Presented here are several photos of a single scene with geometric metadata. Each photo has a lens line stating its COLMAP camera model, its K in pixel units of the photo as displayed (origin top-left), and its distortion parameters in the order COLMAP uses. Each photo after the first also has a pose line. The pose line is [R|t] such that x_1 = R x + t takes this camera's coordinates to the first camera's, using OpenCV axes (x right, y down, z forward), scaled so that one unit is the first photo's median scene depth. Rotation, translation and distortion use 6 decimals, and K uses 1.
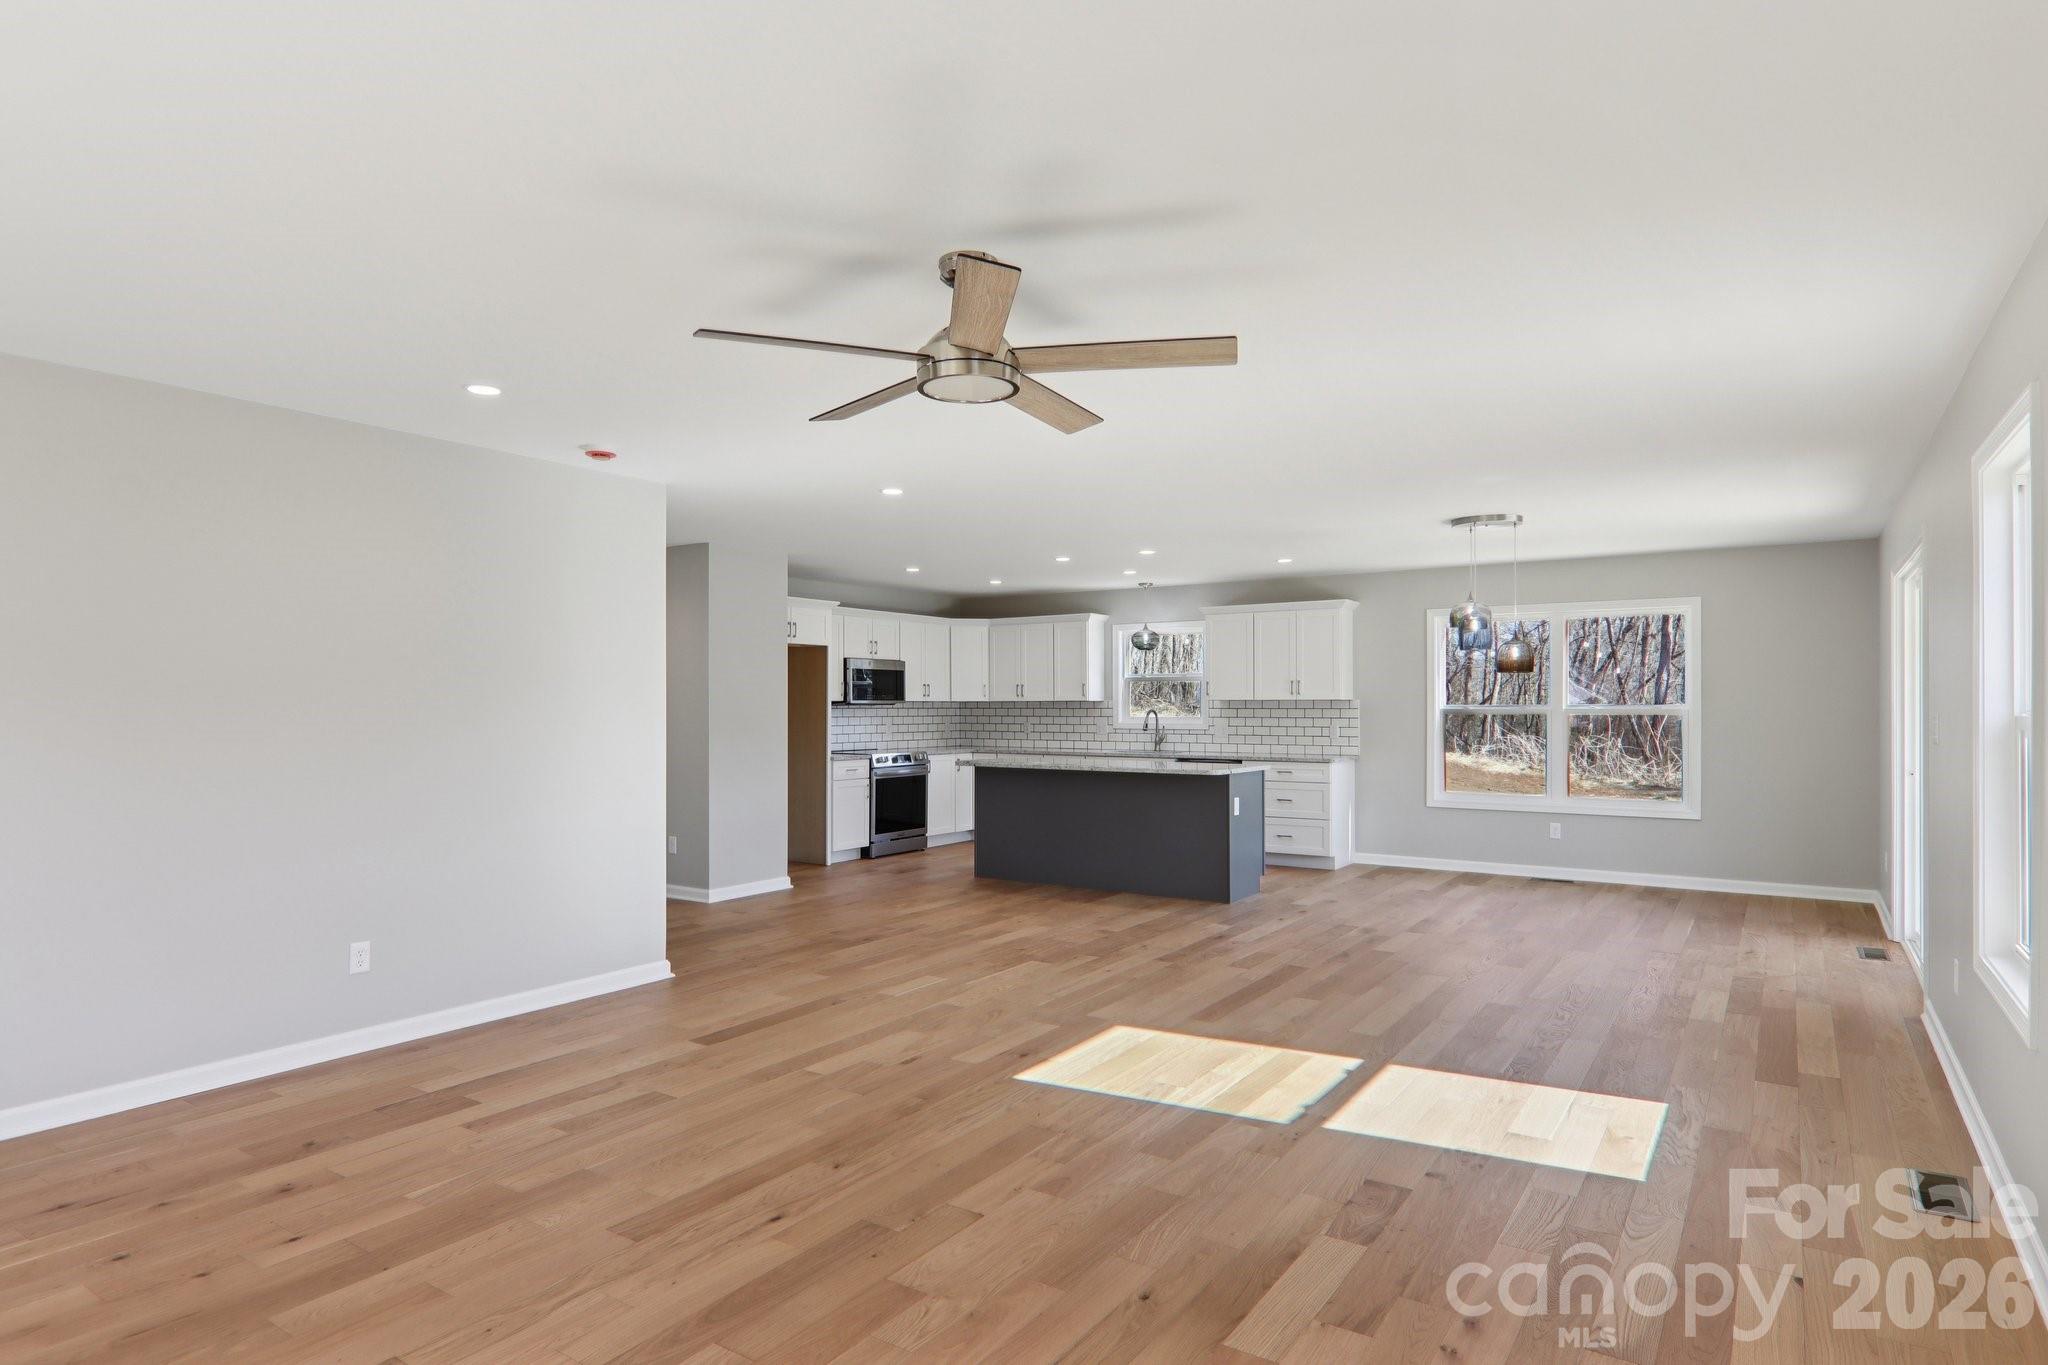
lens RADIAL K [[1135.5, 0, 1014.0], [0, 1135.5, 700.0], [0, 0, 1]] dist [0.022617, -0.002497]
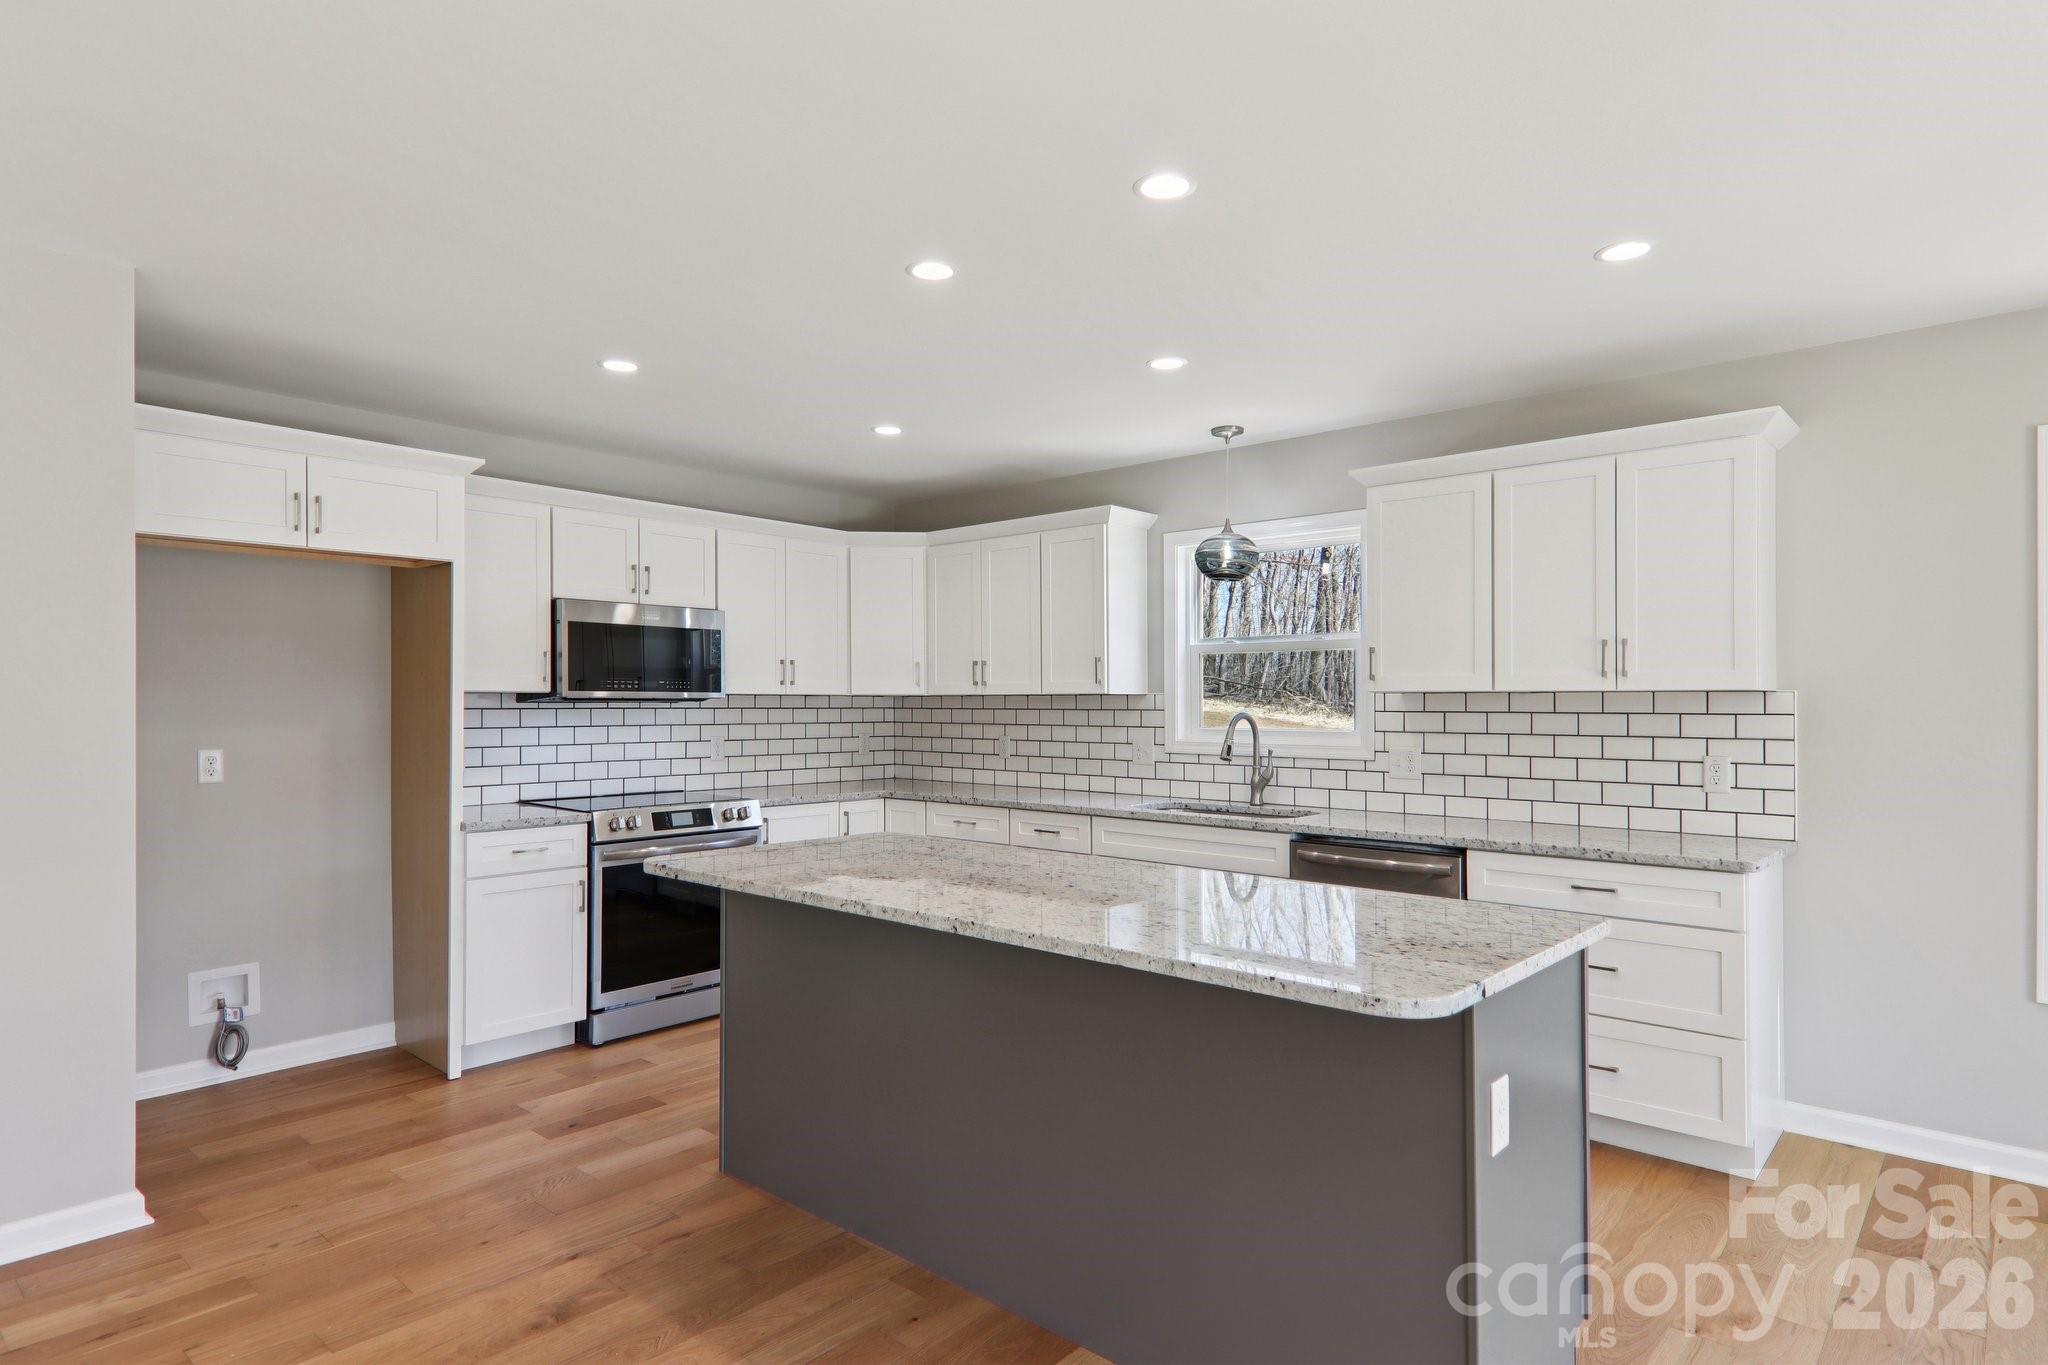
lens RADIAL K [[1135.5, 0, 1014.0], [0, 1135.5, 700.0], [0, 0, 1]] dist [0.022617, -0.002497]
pose [[0.991311, 0.002209, -0.131522, 0.090373], [-0.001968, 0.999996, 0.001963, 0.002453], [0.131526, -0.001687, 0.991311, 0.540893]]
